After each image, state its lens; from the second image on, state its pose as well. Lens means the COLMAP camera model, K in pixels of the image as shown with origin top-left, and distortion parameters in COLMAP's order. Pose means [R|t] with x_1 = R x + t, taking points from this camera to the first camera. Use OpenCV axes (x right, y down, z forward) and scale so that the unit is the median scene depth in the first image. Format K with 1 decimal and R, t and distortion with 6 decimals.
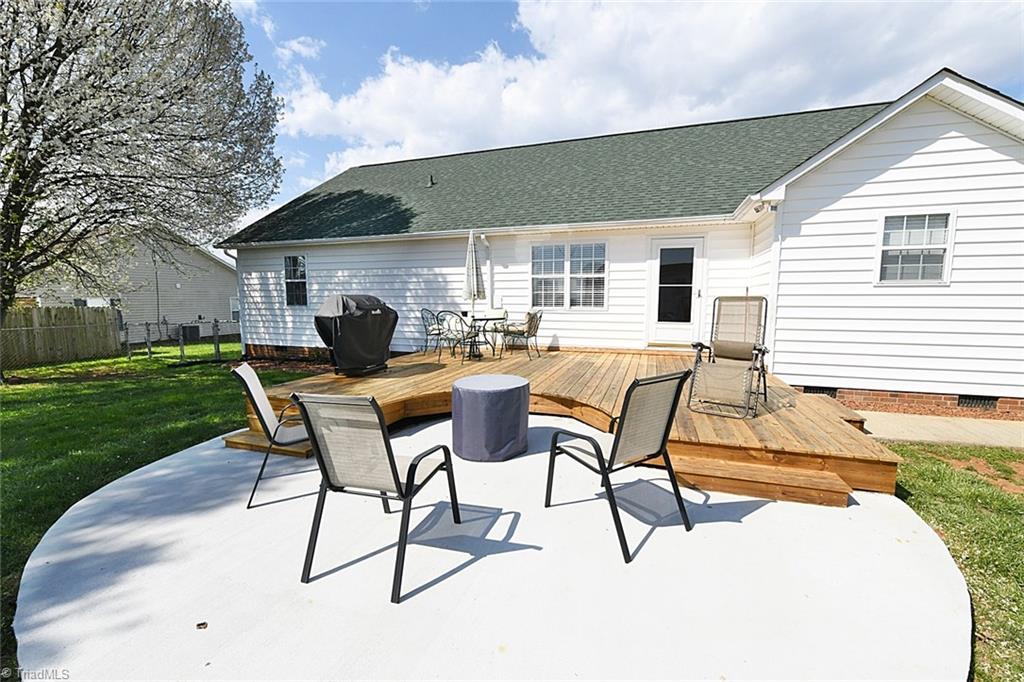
lens RADIAL K [[412.7, 0, 512.0], [0, 412.7, 341.0], [0, 0, 1]] dist [-0.008647, -0.000049]
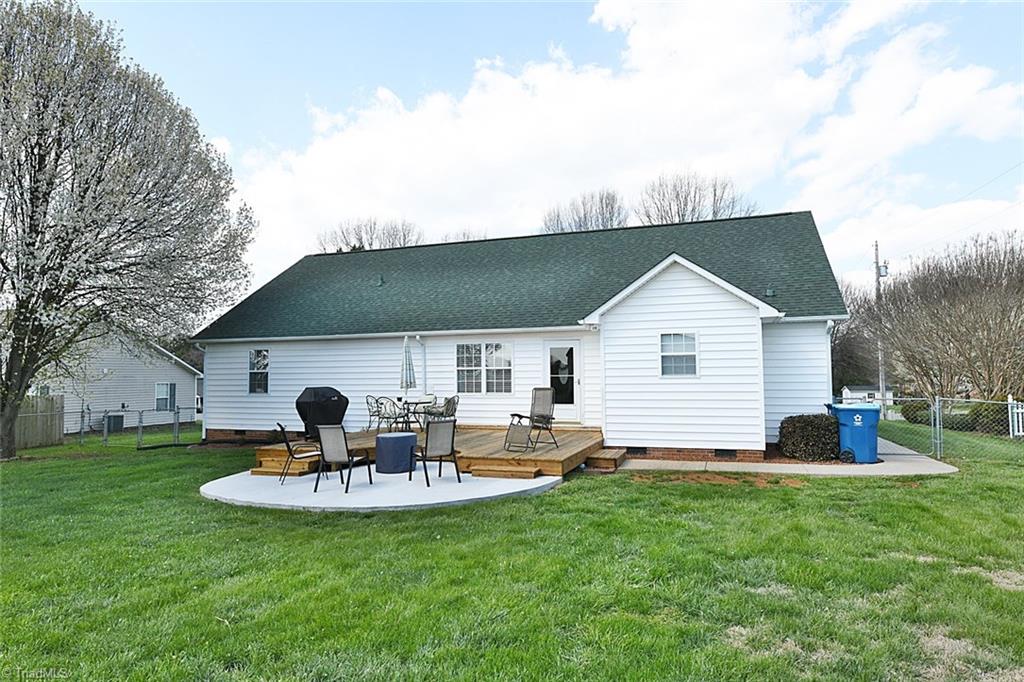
lens RADIAL K [[610.9, 0, 509.4], [0, 610.9, 329.9], [0, 0, 1]] dist [-0.035550, 0.057852]
pose [[0.999910, -0.010839, -0.007869, 0.233426], [0.009283, 0.984298, -0.176273, 0.056998], [0.009656, 0.176184, 0.984310, -0.866245]]
